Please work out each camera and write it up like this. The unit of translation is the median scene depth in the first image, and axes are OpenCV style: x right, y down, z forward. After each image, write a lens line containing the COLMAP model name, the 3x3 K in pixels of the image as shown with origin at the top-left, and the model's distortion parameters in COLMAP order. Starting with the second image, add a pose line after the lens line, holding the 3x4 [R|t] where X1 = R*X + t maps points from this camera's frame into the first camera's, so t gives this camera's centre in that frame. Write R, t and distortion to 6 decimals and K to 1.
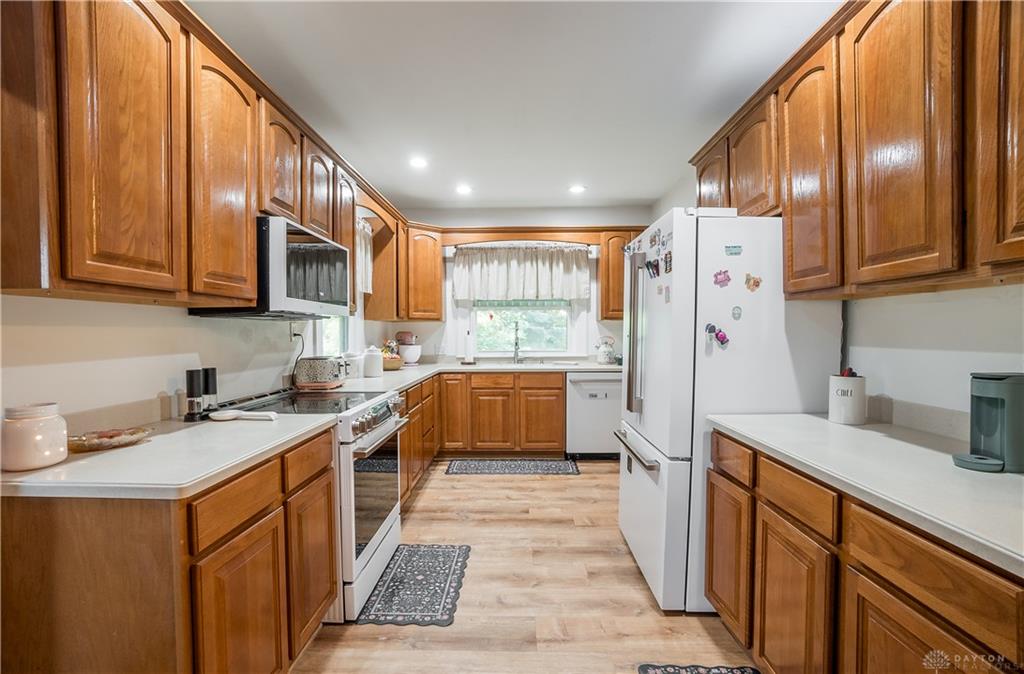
lens RADIAL K [[461.1, 0, 510.2], [0, 461.1, 337.4], [0, 0, 1]] dist [-0.000705, -0.000014]
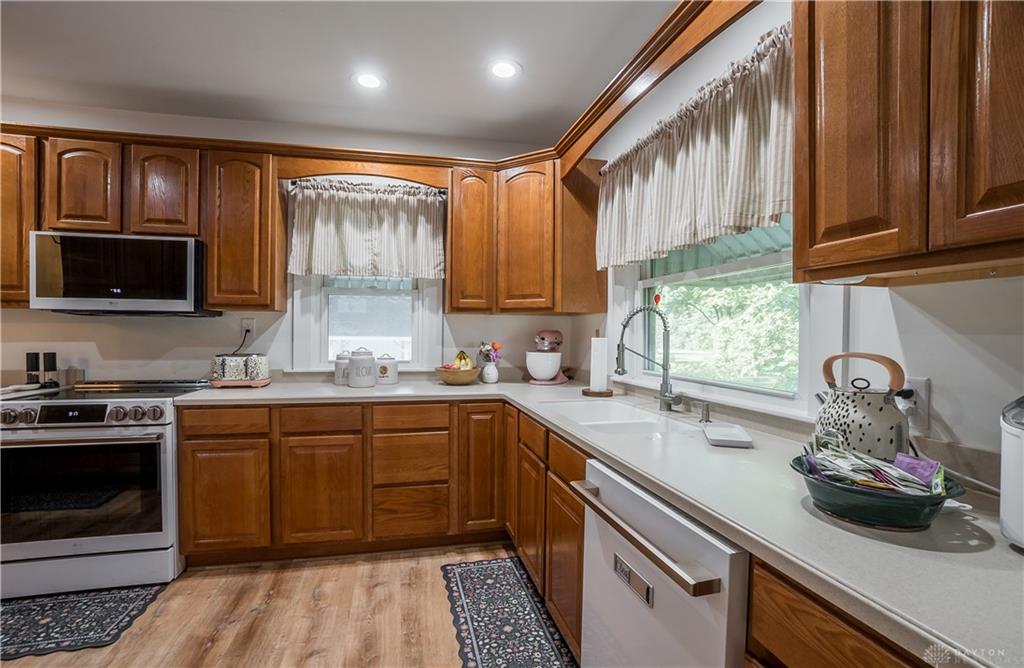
lens RADIAL K [[471.3, 0, 512.2], [0, 471.3, 330.1], [0, 0, 1]] dist [0.001330, 0.000590]
pose [[0.217413, 0.001005, -0.976079, 0.498262], [-0.018486, 0.999824, -0.003088, -0.010960], [0.975905, 0.018715, 0.217393, 0.987307]]
